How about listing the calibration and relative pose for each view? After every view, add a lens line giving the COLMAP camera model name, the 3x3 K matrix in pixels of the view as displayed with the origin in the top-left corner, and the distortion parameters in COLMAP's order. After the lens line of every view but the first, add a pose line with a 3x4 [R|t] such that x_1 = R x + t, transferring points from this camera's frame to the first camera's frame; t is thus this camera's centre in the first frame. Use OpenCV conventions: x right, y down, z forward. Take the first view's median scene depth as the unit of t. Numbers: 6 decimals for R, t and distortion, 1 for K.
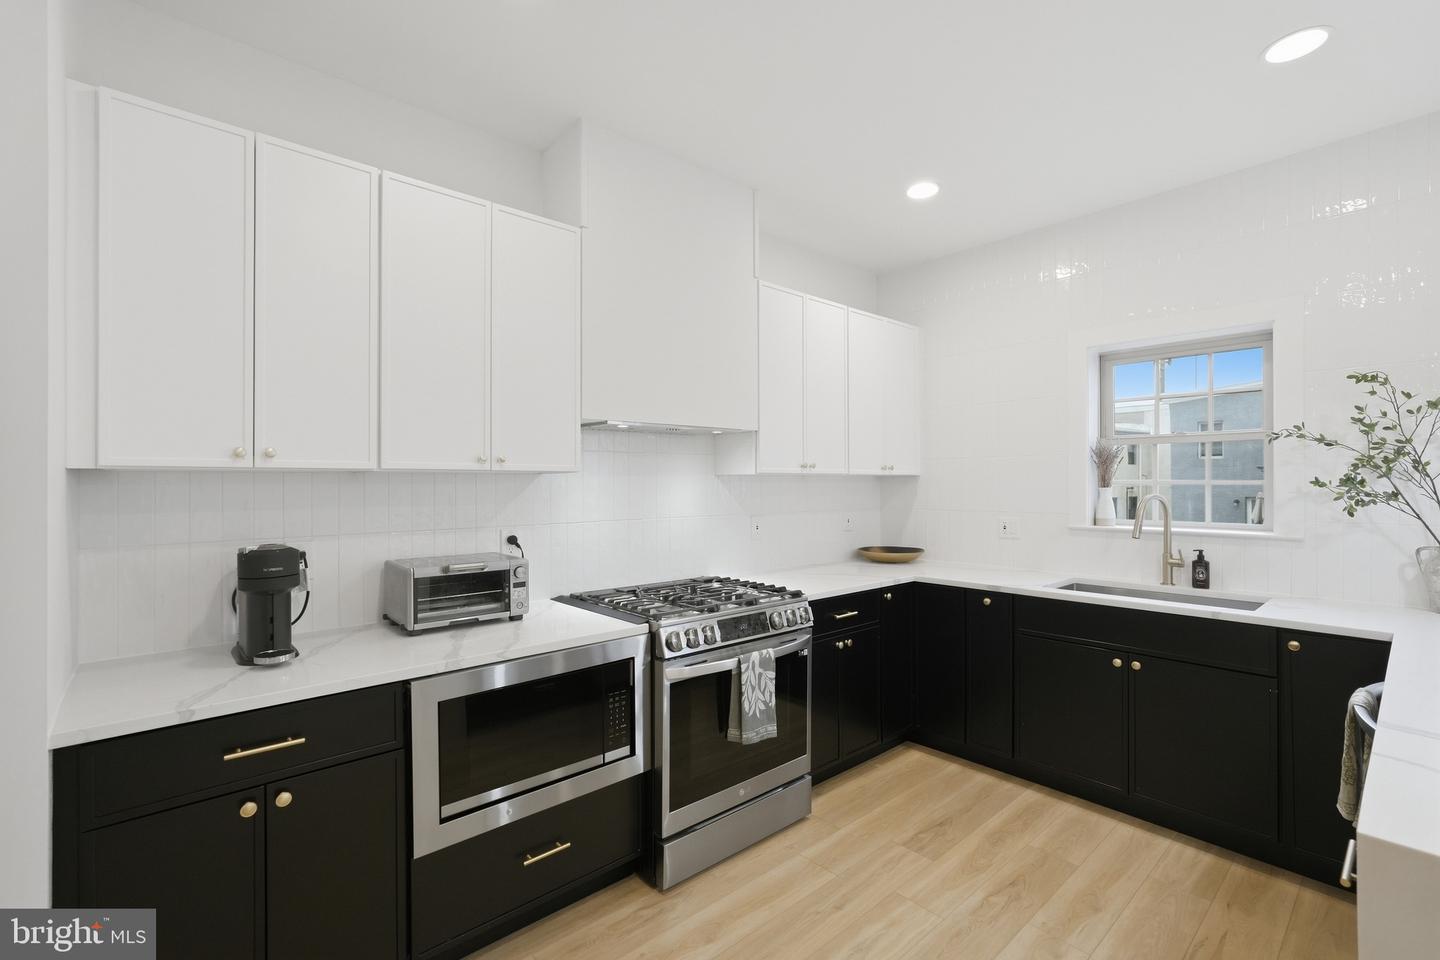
lens RADIAL K [[652.6, 0, 719.1], [0, 652.6, 486.5], [0, 0, 1]] dist [-0.018147, 0.015648]
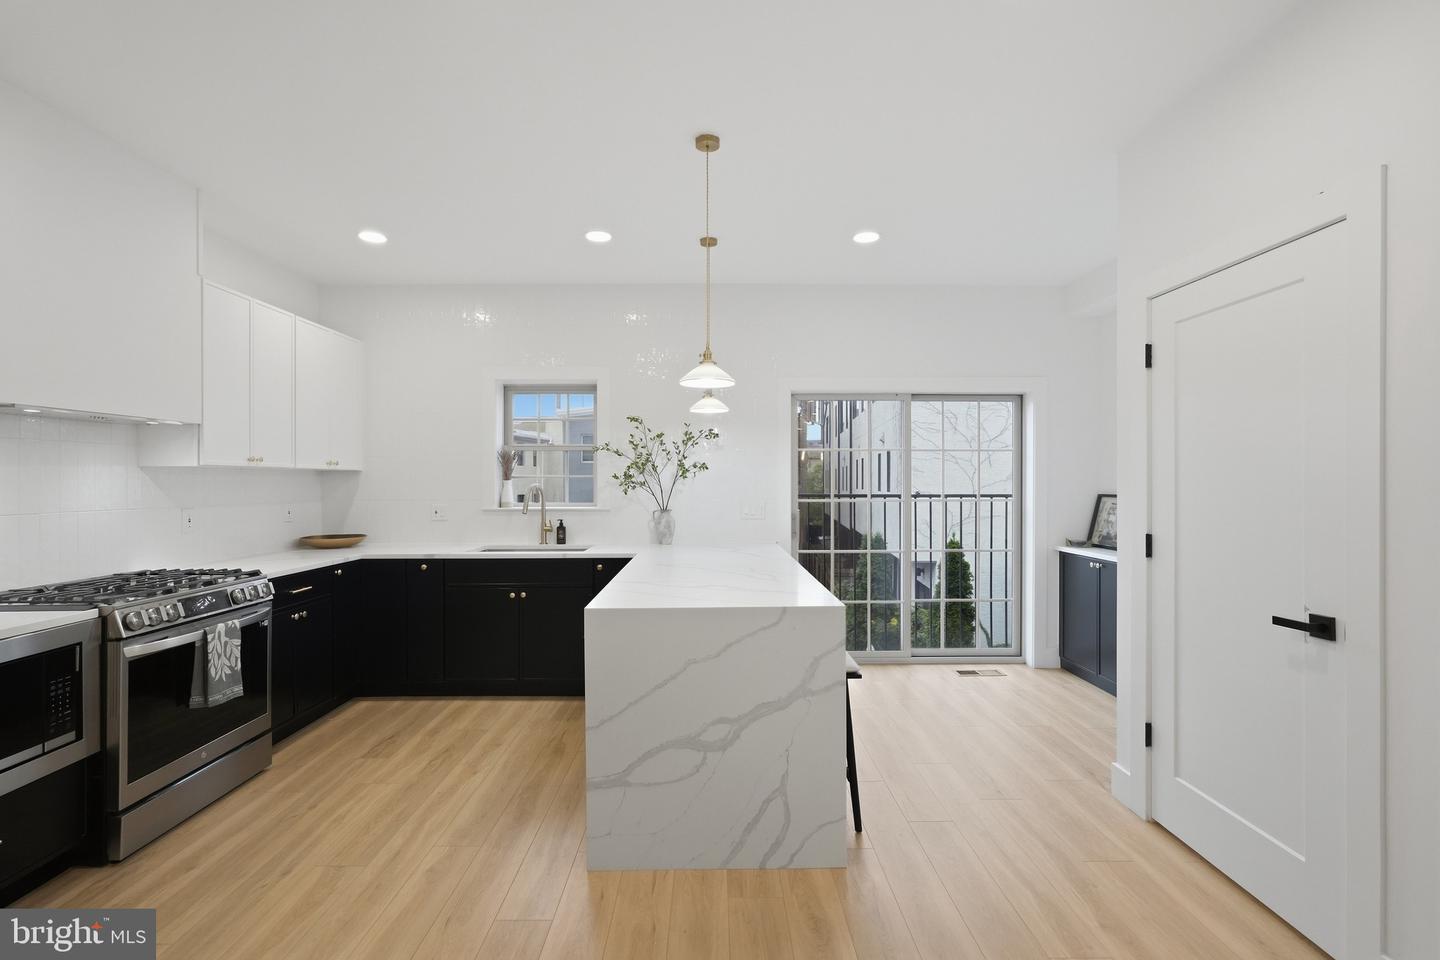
lens RADIAL K [[656.6, 0, 704.1], [0, 656.6, 481.4], [0, 0, 1]] dist [0.000609, 0.001050]
pose [[0.686579, 0.003709, 0.727046, -0.194190], [0.002676, 0.999967, -0.007628, 0.020644], [-0.727050, 0.007183, 0.686547, -0.377579]]
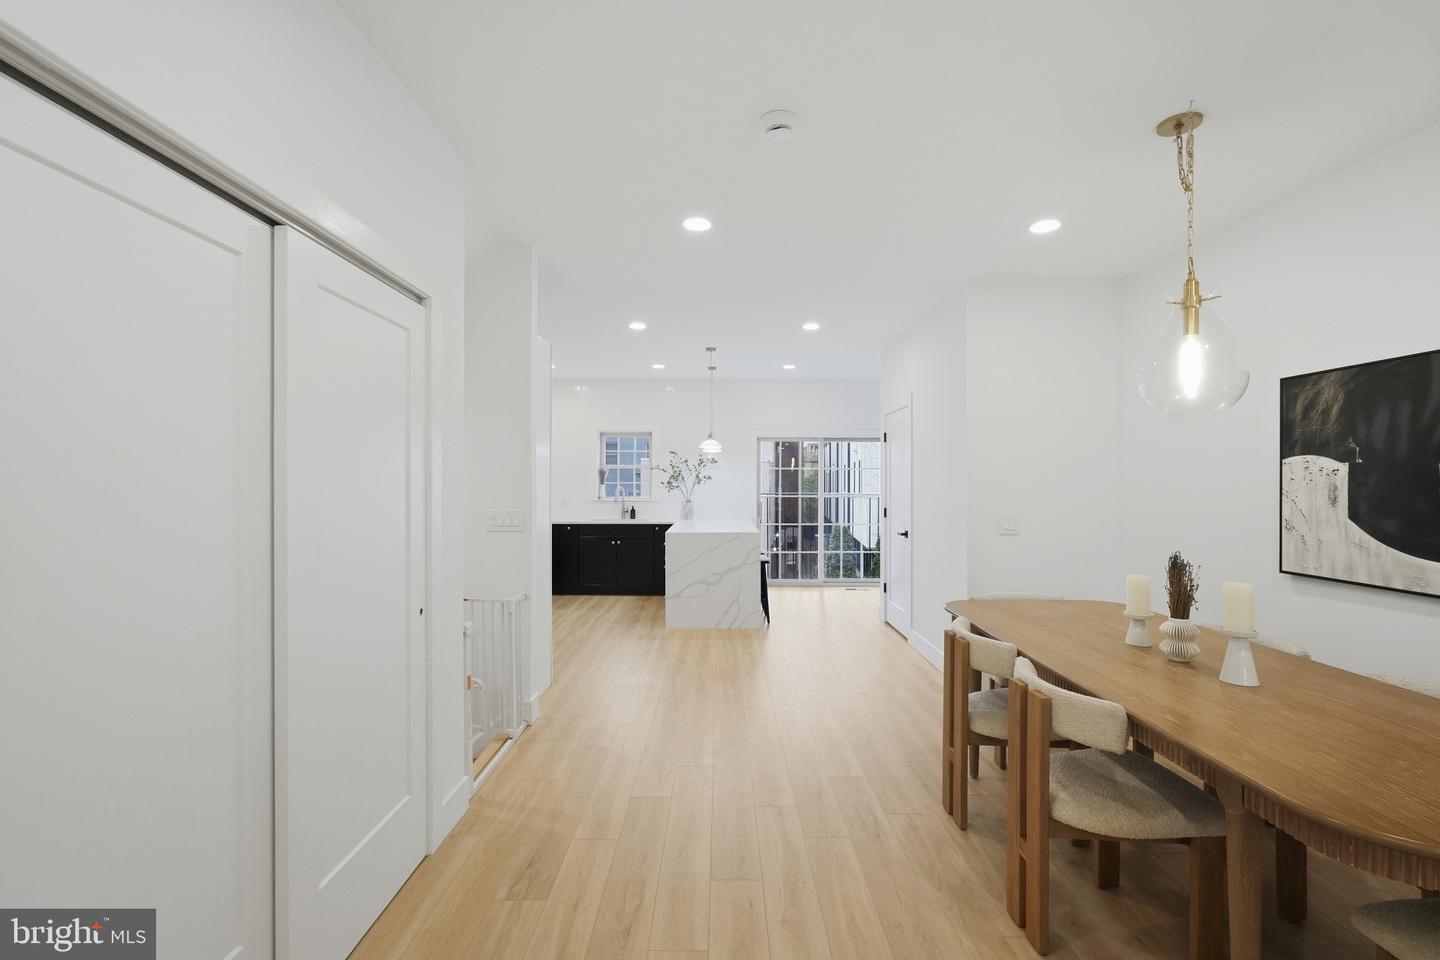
lens RADIAL K [[635.4, 0, 721.7], [0, 635.4, 483.9], [0, 0, 1]] dist [-0.004777, 0.000507]
pose [[0.674918, 0.006330, 0.737866, -1.218205], [-0.001787, 0.999974, -0.006944, 0.020046], [-0.737891, 0.003368, 0.674912, -1.357963]]
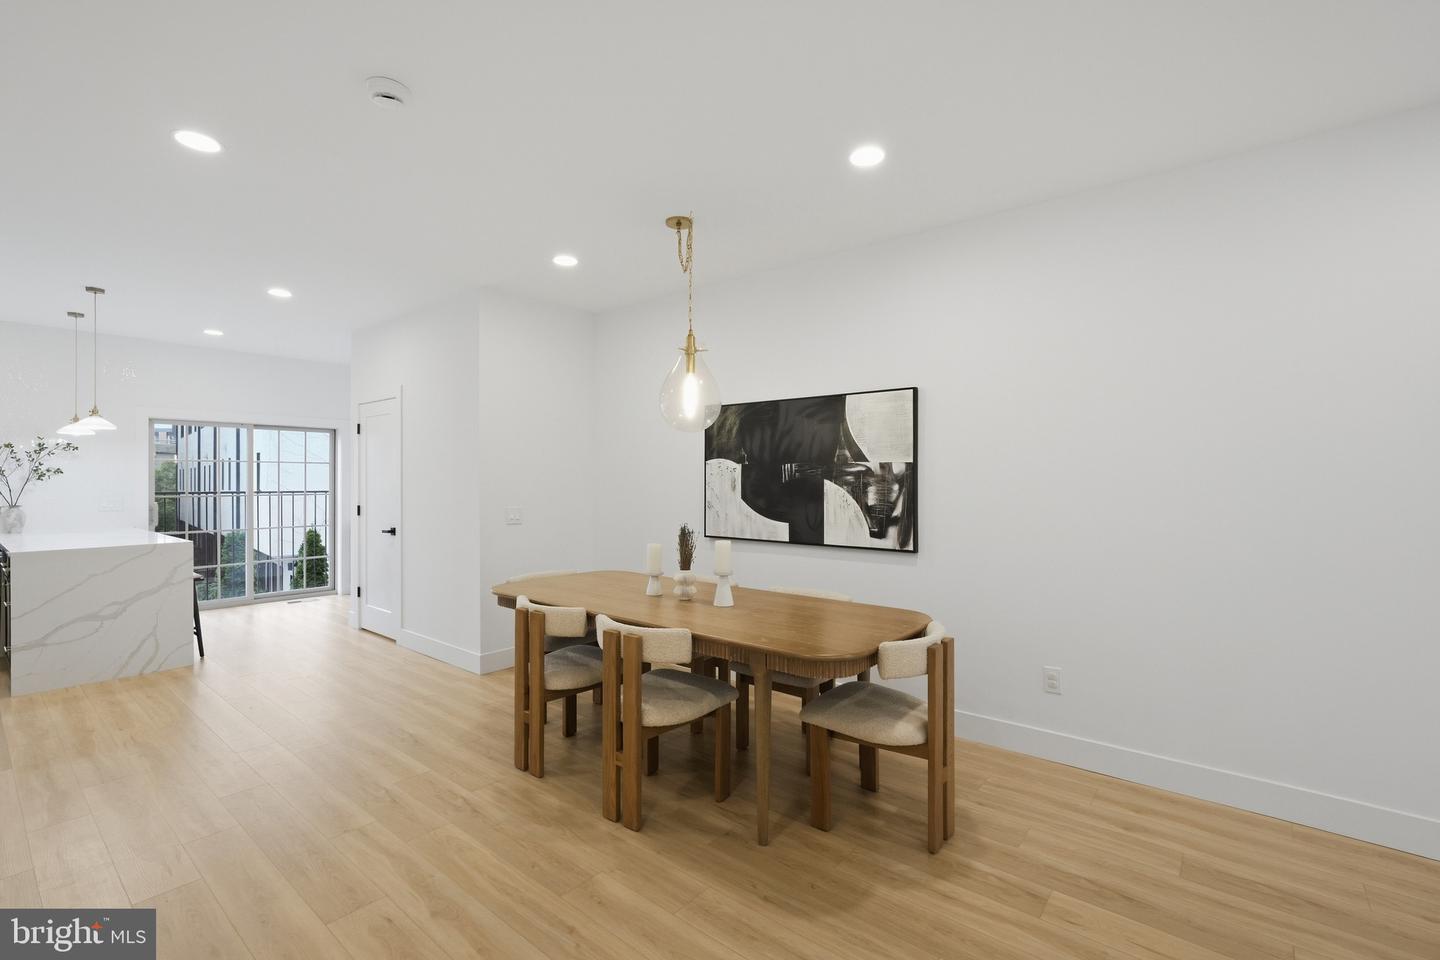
lens RADIAL K [[635.4, 0, 721.7], [0, 635.4, 483.9], [0, 0, 1]] dist [-0.004777, 0.000507]
pose [[-0.133281, 0.001230, 0.991077, -1.392091], [0.006888, 0.999976, -0.000314, 0.028310], [-0.991054, 0.006785, -0.133287, -1.149935]]
